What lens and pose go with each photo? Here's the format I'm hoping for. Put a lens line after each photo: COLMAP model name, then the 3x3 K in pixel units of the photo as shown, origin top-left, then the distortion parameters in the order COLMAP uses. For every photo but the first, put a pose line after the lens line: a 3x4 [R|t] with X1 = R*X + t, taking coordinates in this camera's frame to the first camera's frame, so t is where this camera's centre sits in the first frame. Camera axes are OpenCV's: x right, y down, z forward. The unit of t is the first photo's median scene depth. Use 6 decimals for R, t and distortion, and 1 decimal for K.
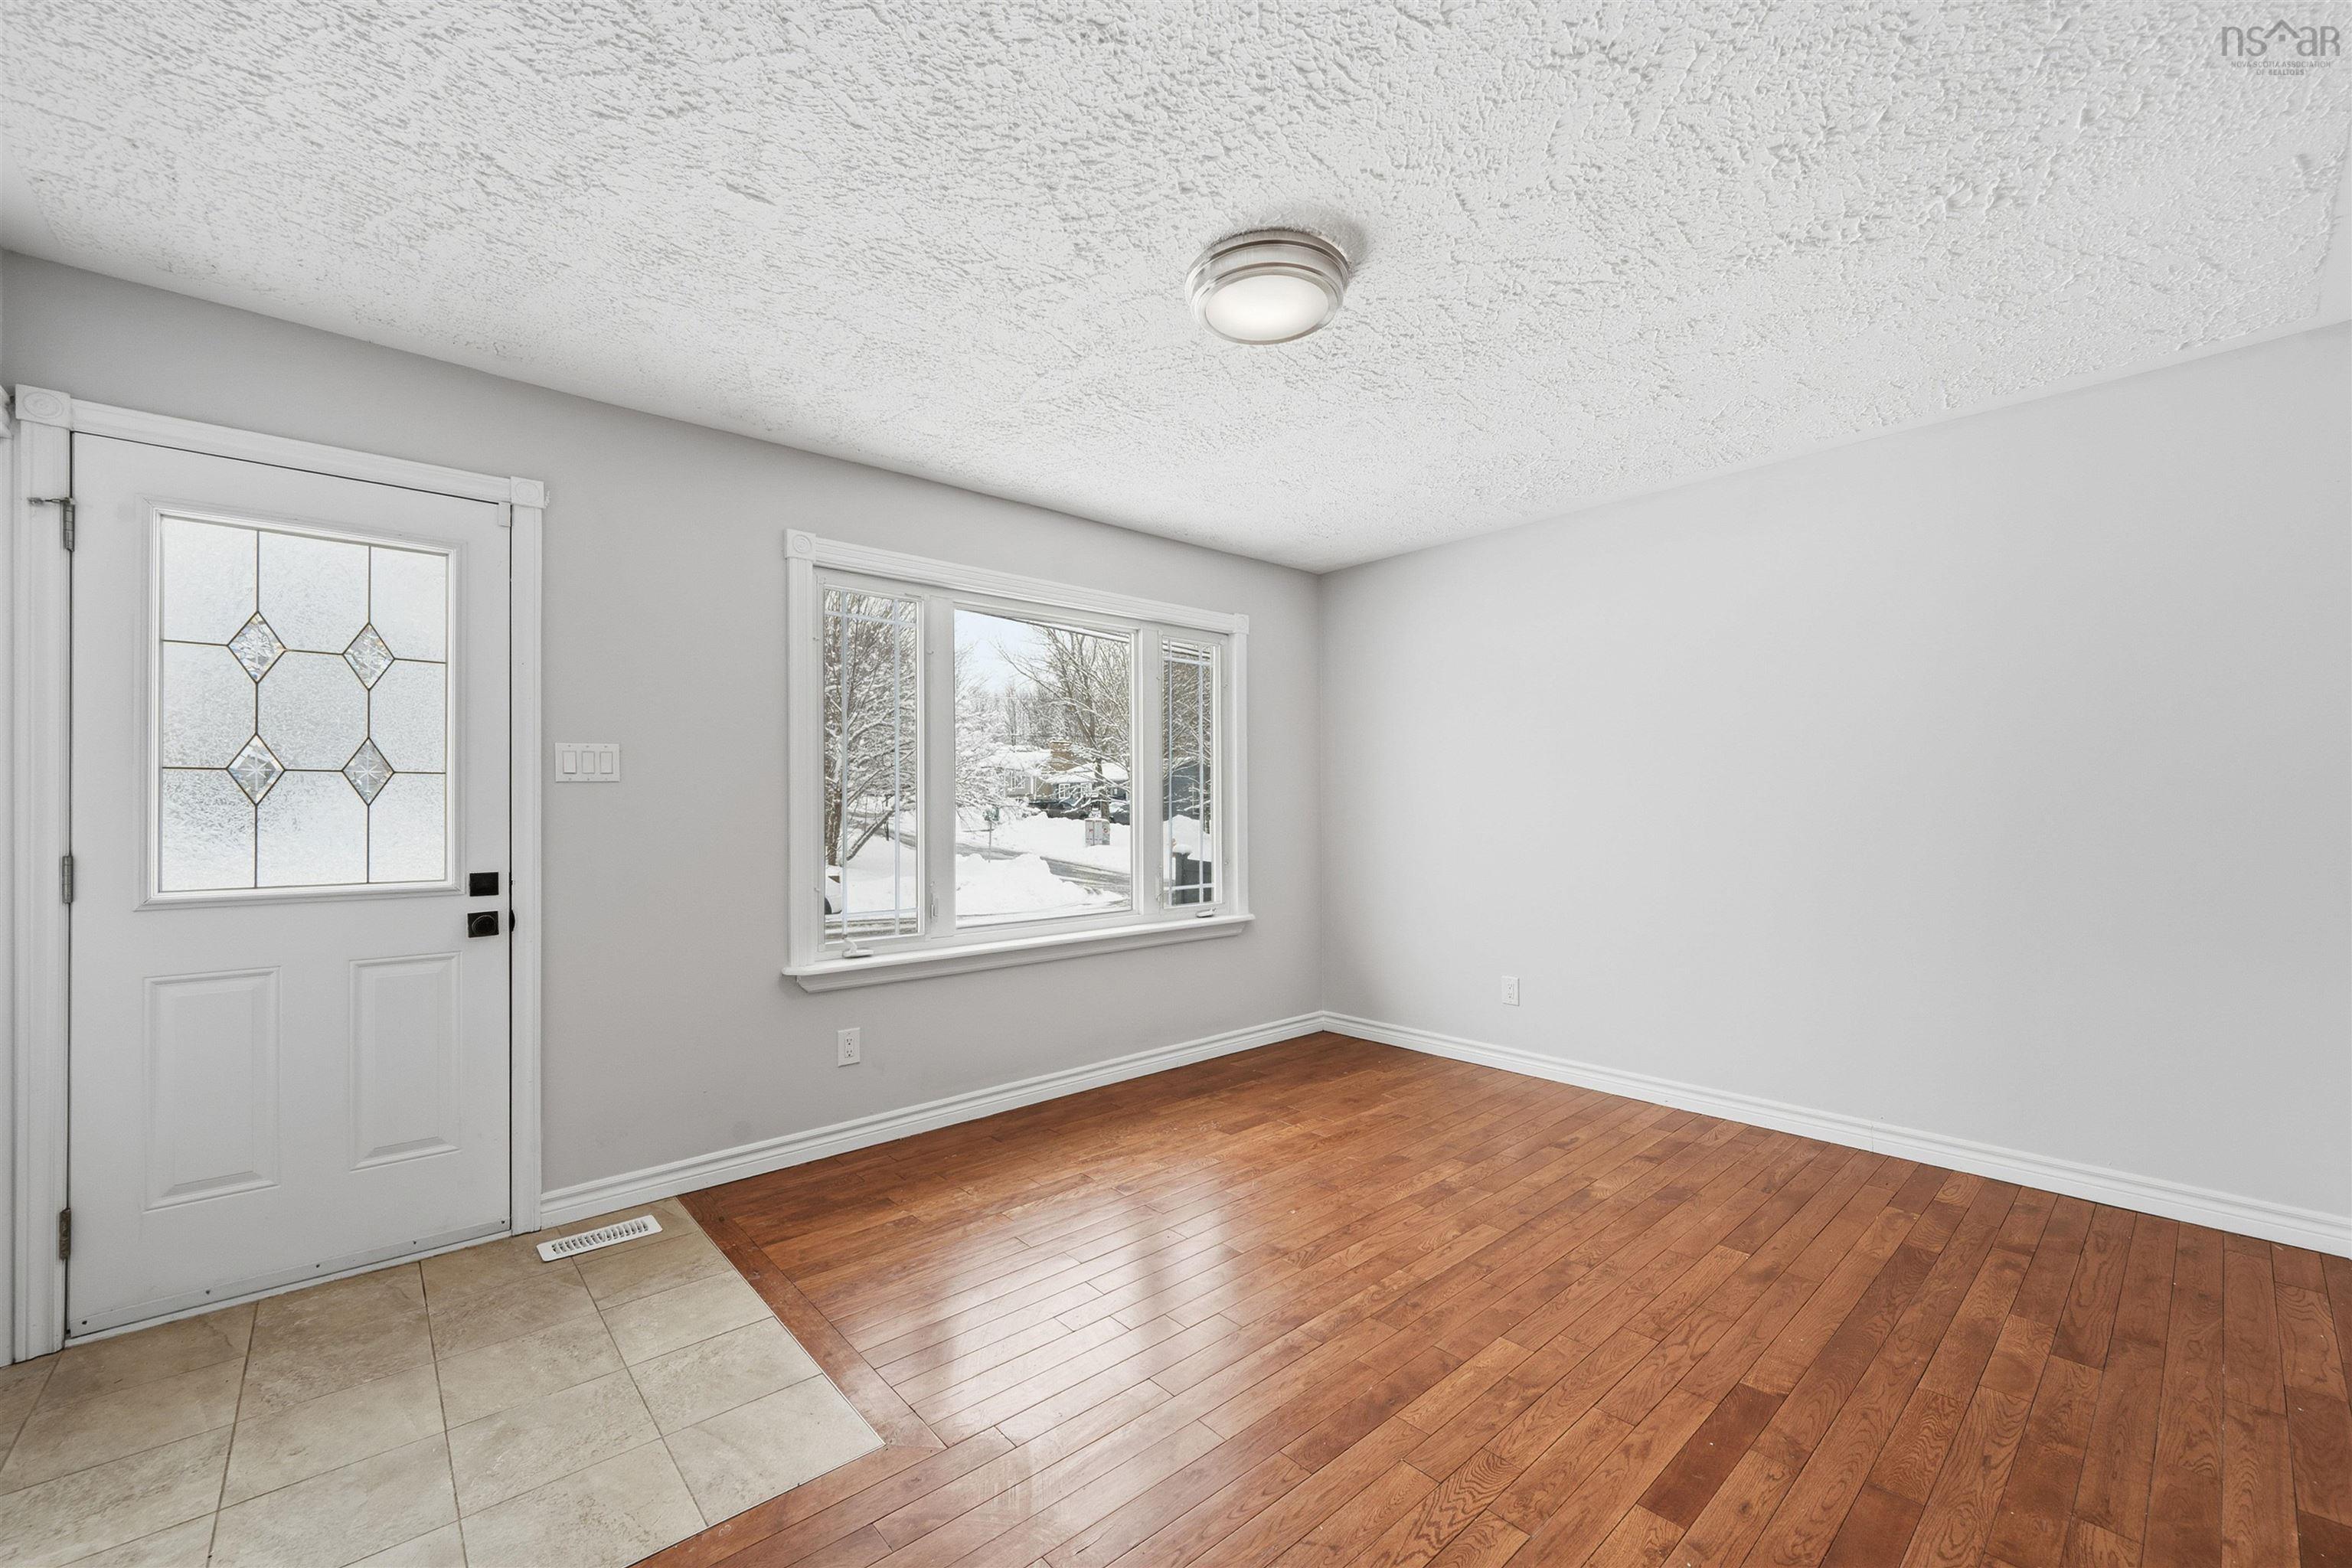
lens RADIAL K [[918.9, 0, 1194.8], [0, 918.9, 802.5], [0, 0, 1]] dist [-0.000039, -0.000086]
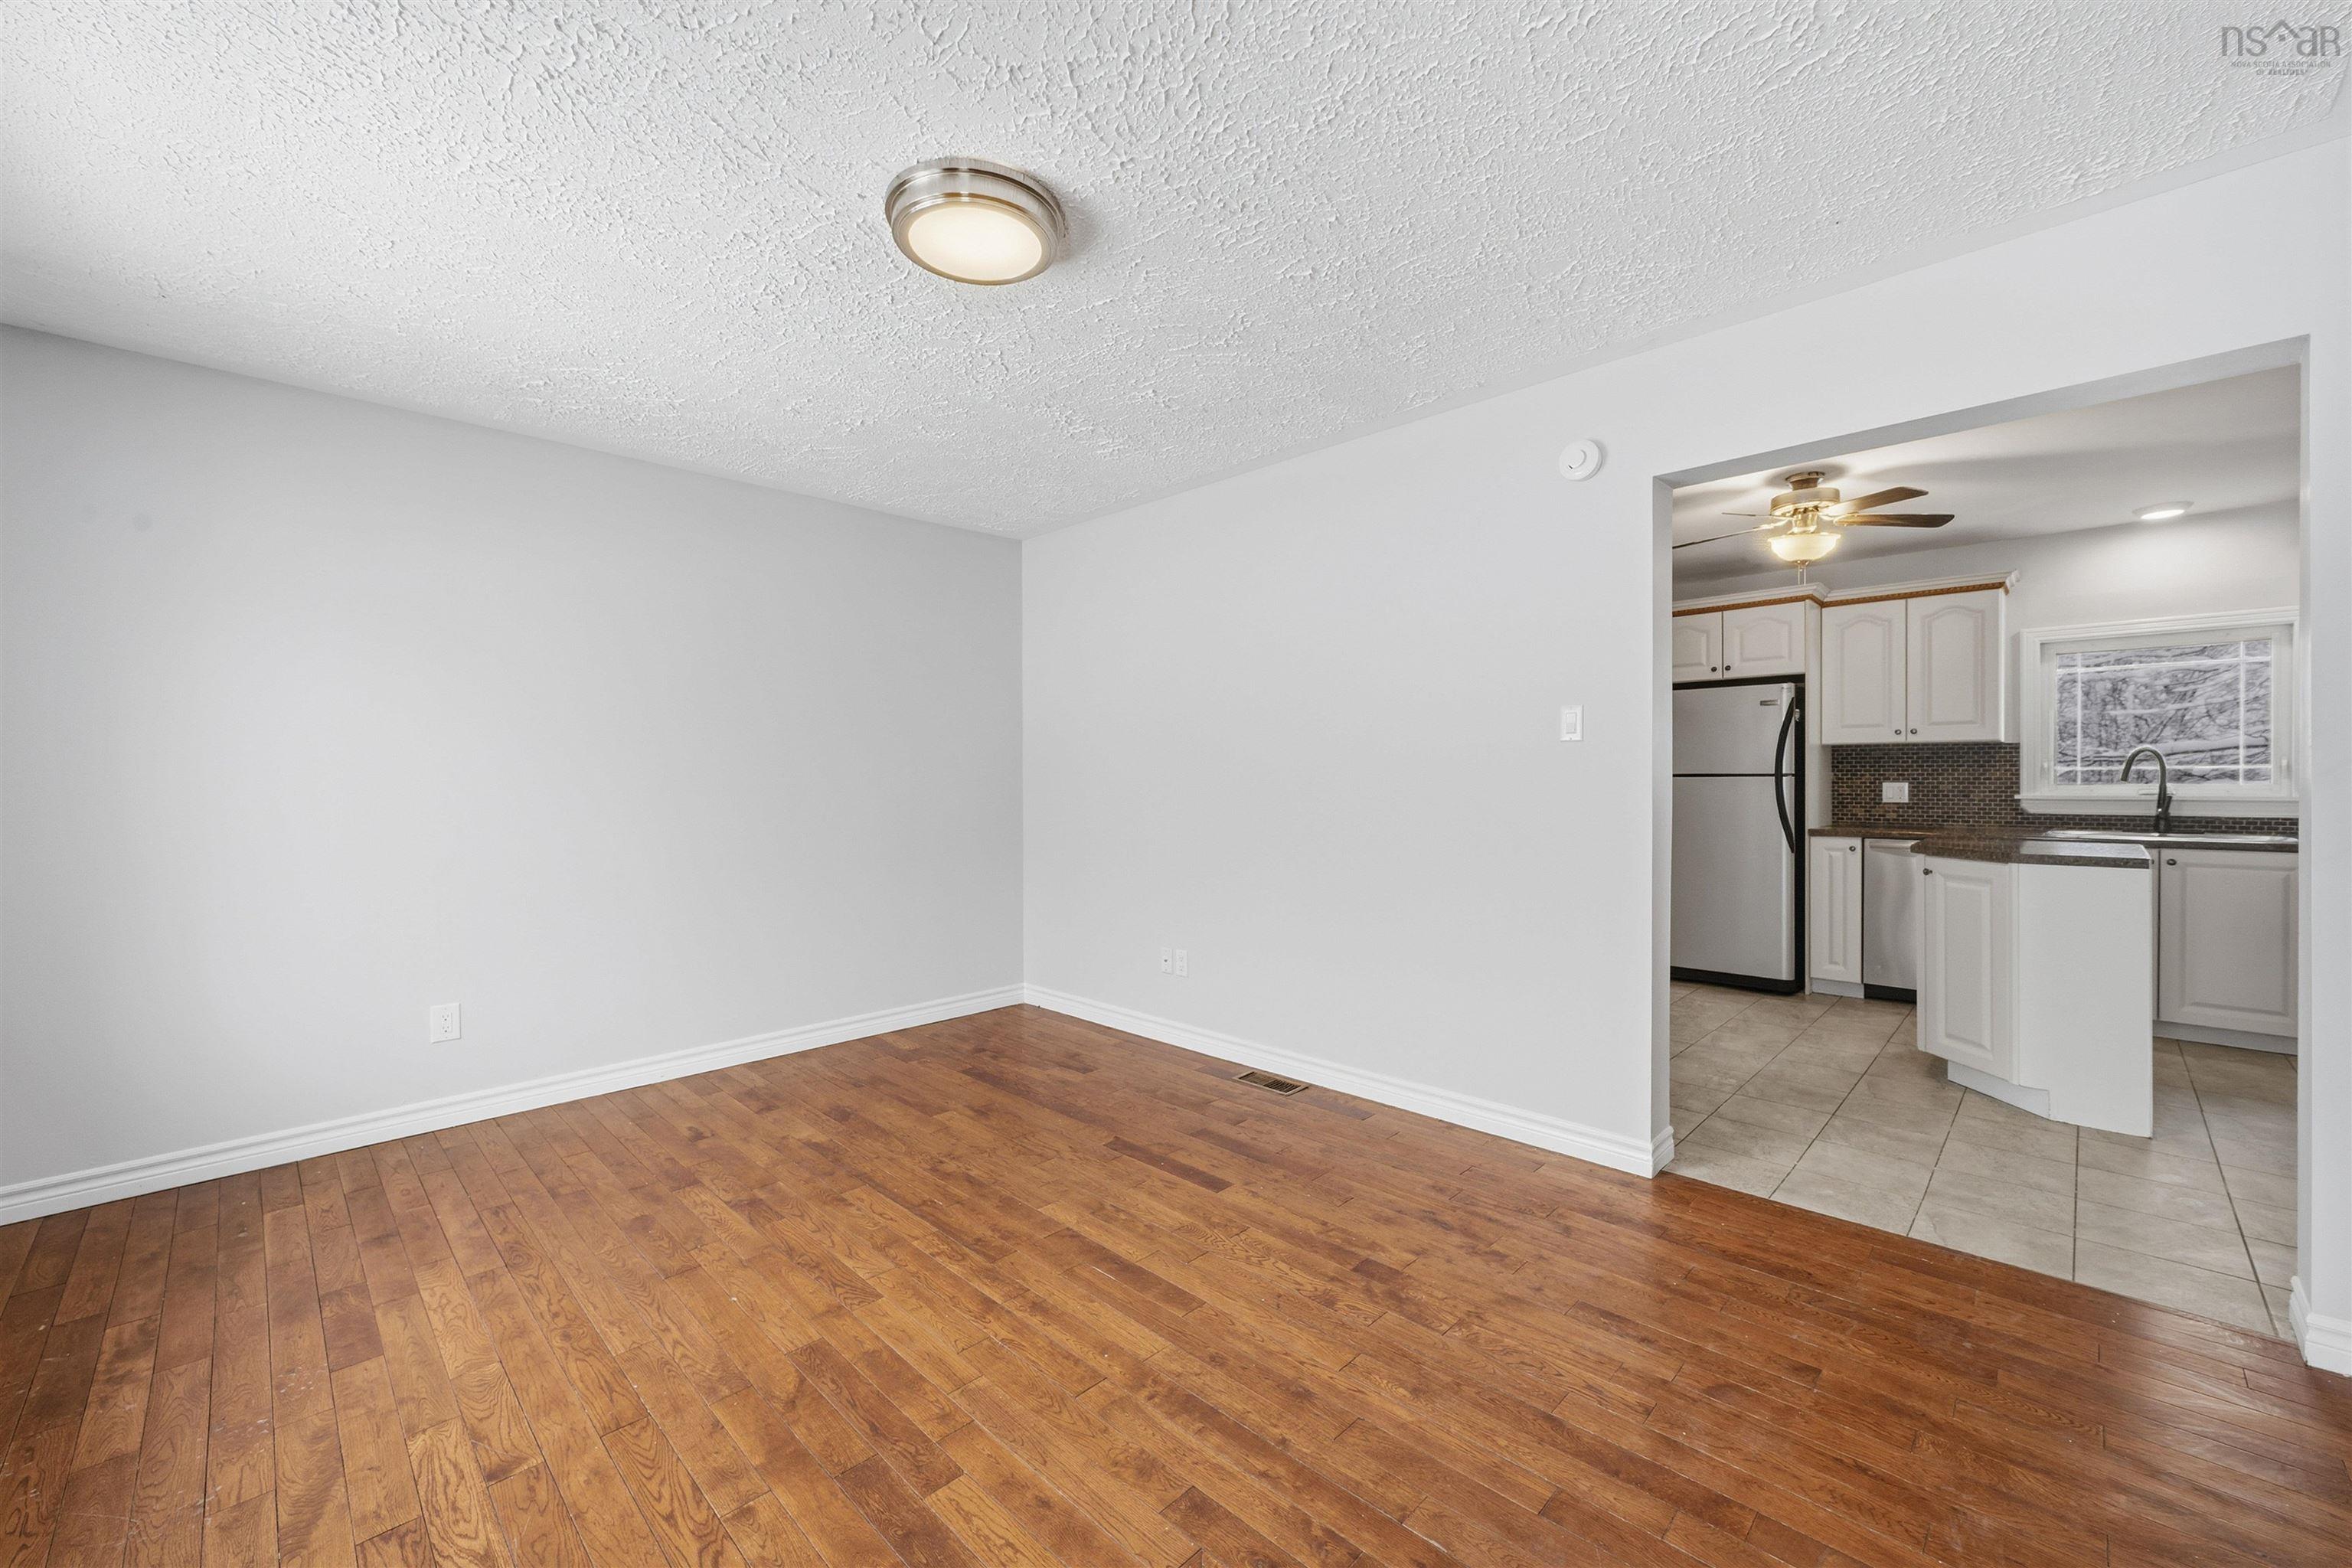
lens RADIAL K [[930.5, 0, 1175.1], [0, 930.5, 793.0], [0, 0, 1]] dist [0.000866, 0.000082]
pose [[-0.051763, -0.009646, 0.998613, -0.655939], [0.000429, 0.999953, 0.009681, 0.014967], [-0.998659, 0.000930, -0.051757, 0.644316]]
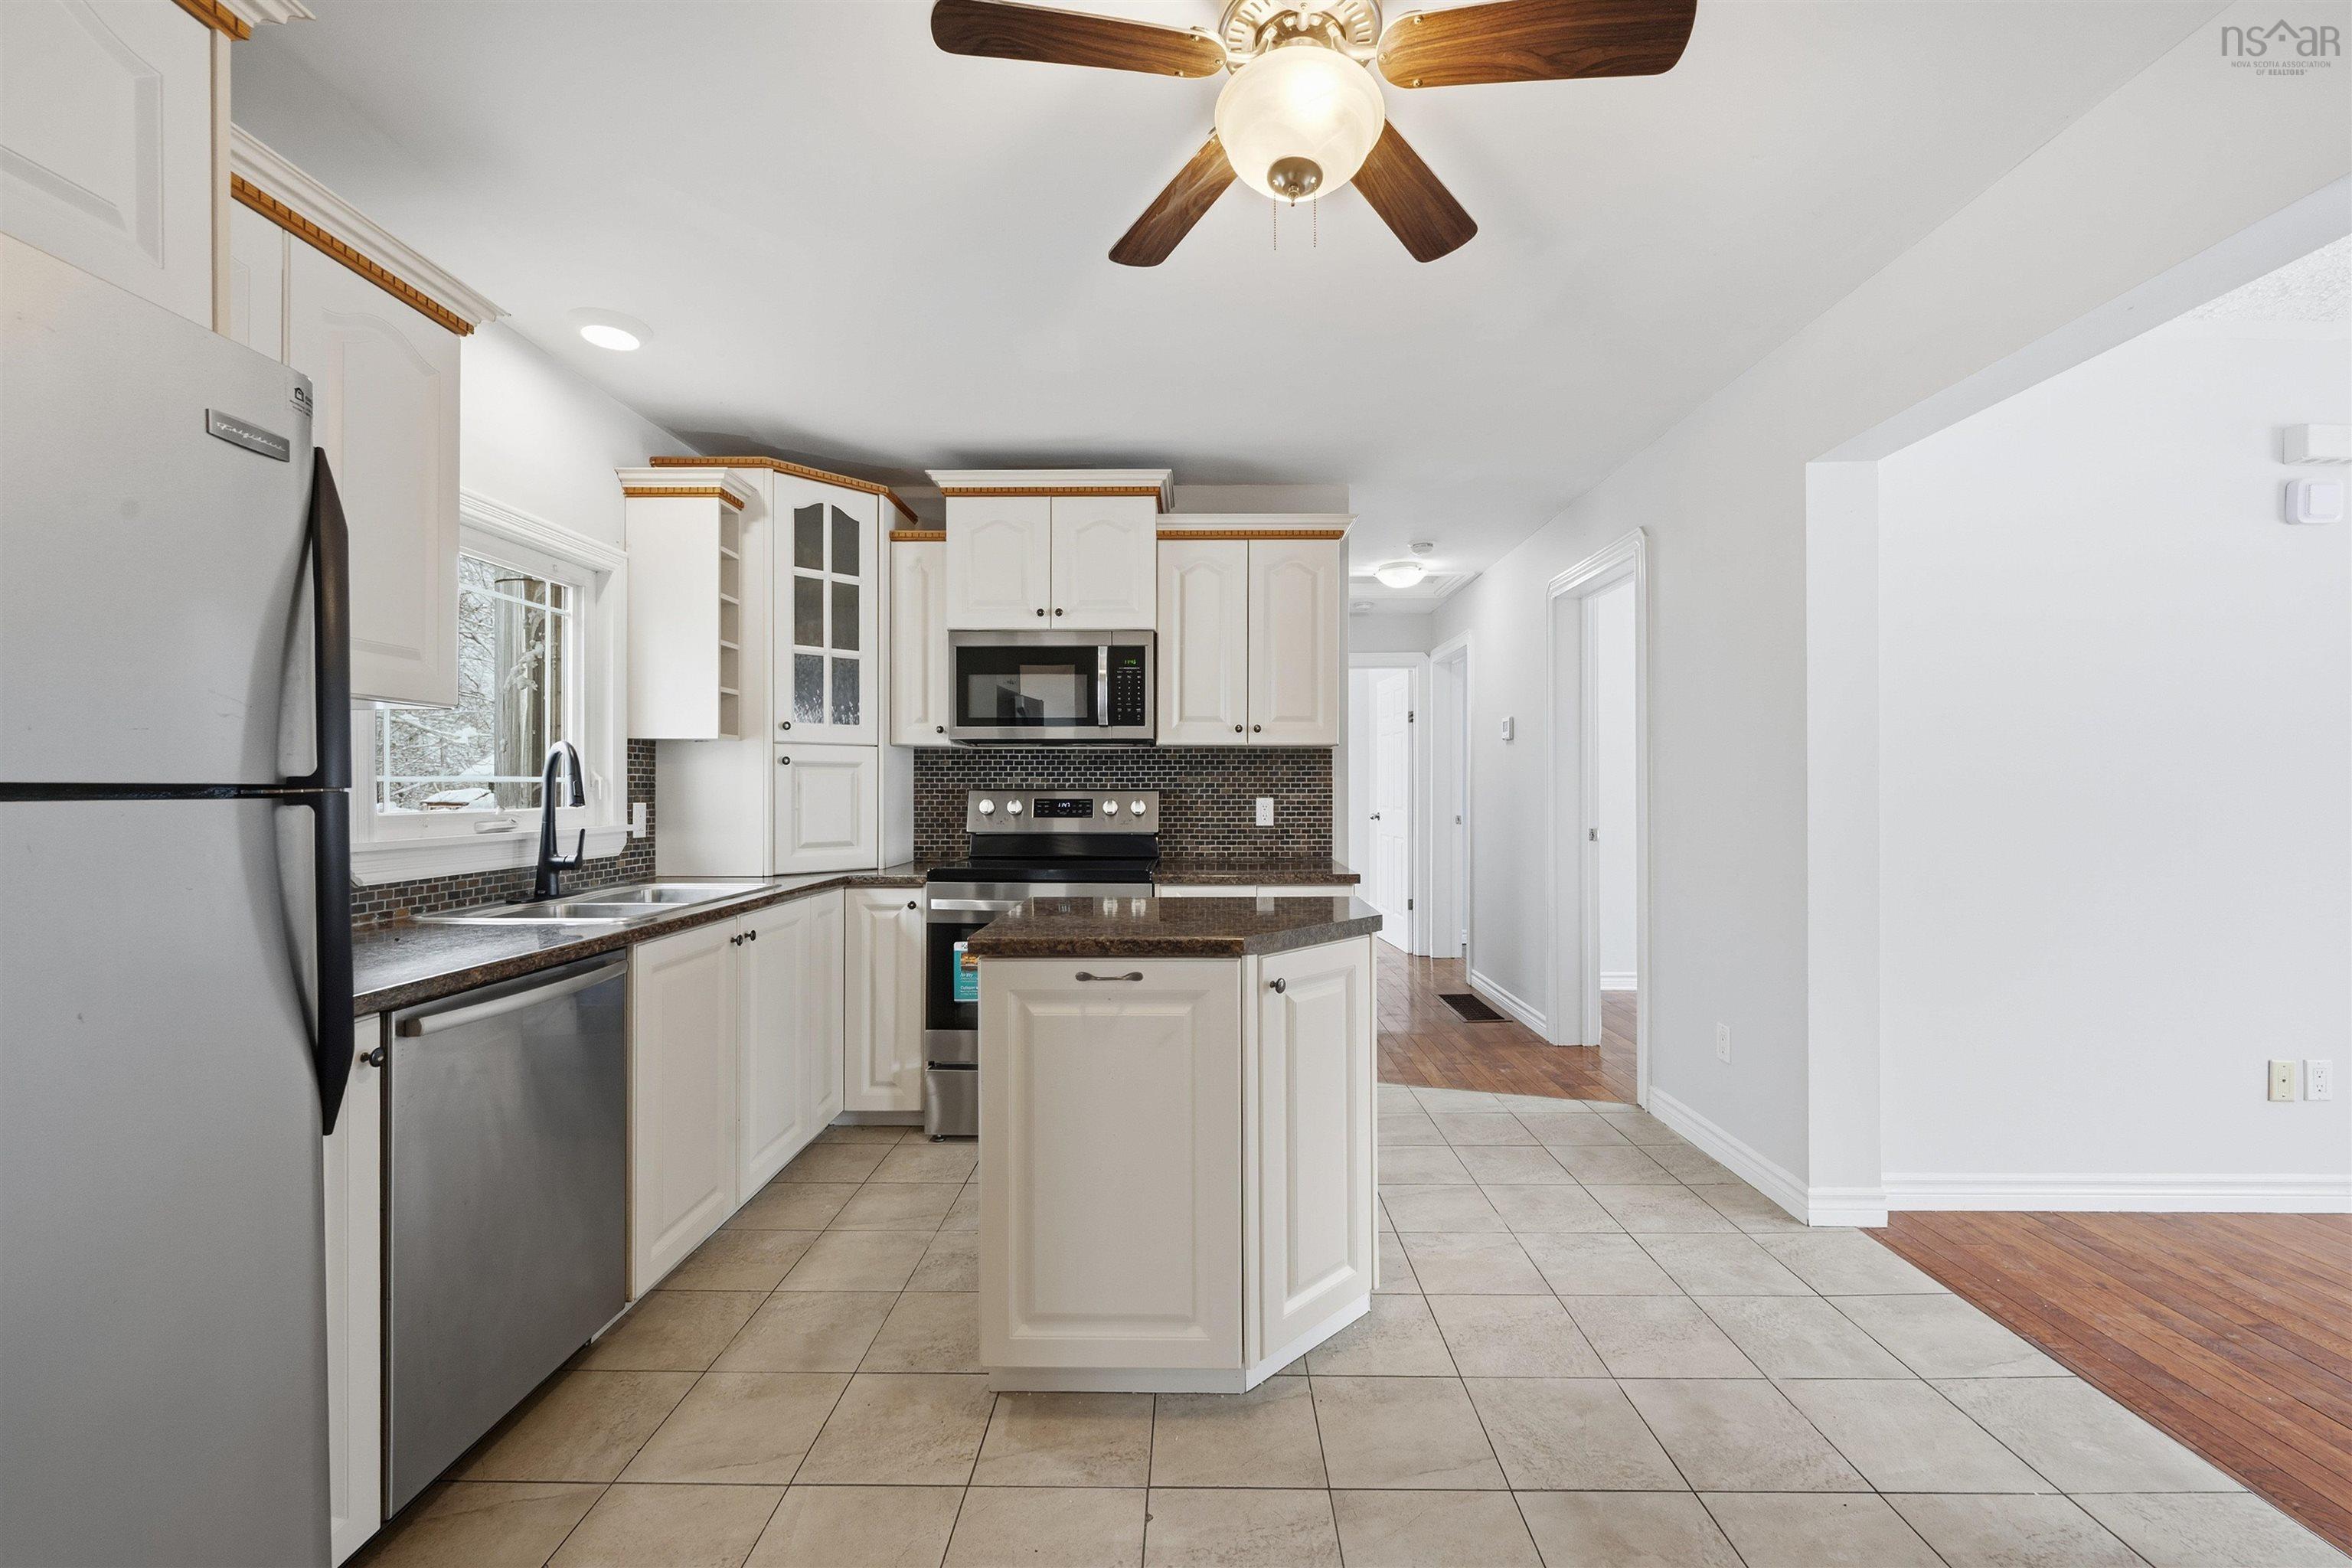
lens RADIAL K [[929.6, 0, 1178.4], [0, 929.6, 788.4], [0, 0, 1]] dist [0.000869, -0.000282]
pose [[-0.687418, 0.005849, -0.726239, 1.043296], [0.008440, 0.999964, 0.000065, 0.000018], [0.726213, -0.006084, -0.687443, -0.057176]]
